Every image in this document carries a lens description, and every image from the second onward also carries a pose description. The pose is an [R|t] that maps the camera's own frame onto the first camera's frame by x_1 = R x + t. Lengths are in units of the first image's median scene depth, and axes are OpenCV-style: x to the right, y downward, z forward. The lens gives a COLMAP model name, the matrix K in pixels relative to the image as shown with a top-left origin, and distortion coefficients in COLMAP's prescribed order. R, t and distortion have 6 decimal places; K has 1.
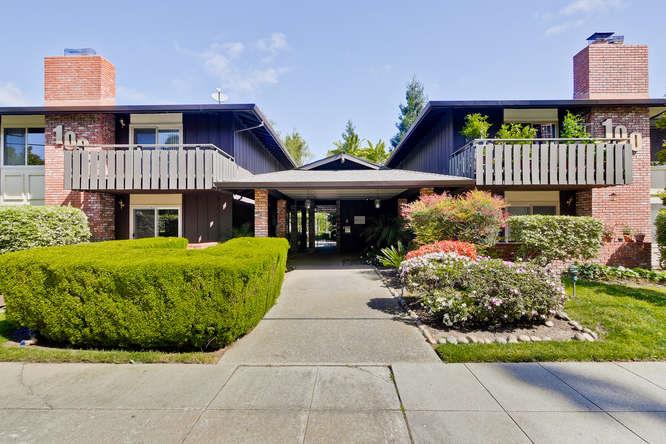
lens RADIAL K [[291.6, 0, 332.2], [0, 291.6, 215.2], [0, 0, 1]] dist [-0.002209, 0.000076]
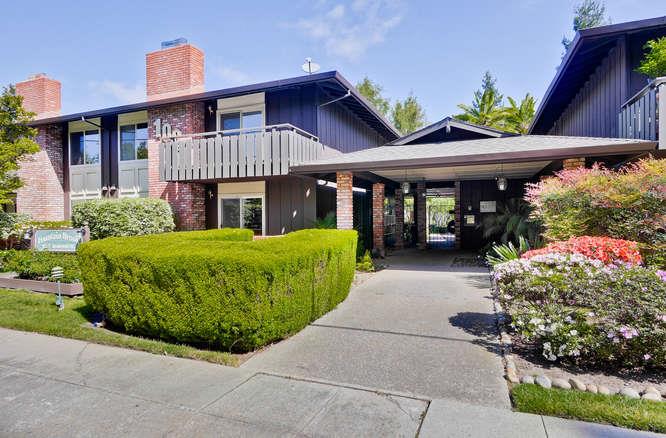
lens RADIAL K [[361.6, 0, 342.0], [0, 361.6, 207.4], [0, 0, 1]] dist [-0.001326, -0.000102]
pose [[0.940185, -0.013454, -0.340398, 0.113982], [0.018917, 0.999740, 0.012733, -0.000600], [0.340138, -0.018411, 0.940195, 0.018827]]
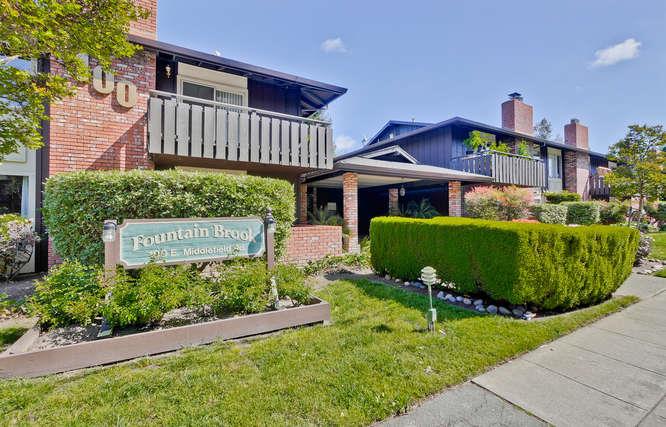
lens RADIAL K [[270.7, 0, 333.2], [0, 270.7, 204.6], [0, 0, 1]] dist [-0.000512, -0.000019]
pose [[0.854340, 0.005886, 0.519681, -0.876331], [-0.007435, 0.999972, 0.000898, 0.024457], [-0.519661, -0.004631, 0.854360, 0.234127]]
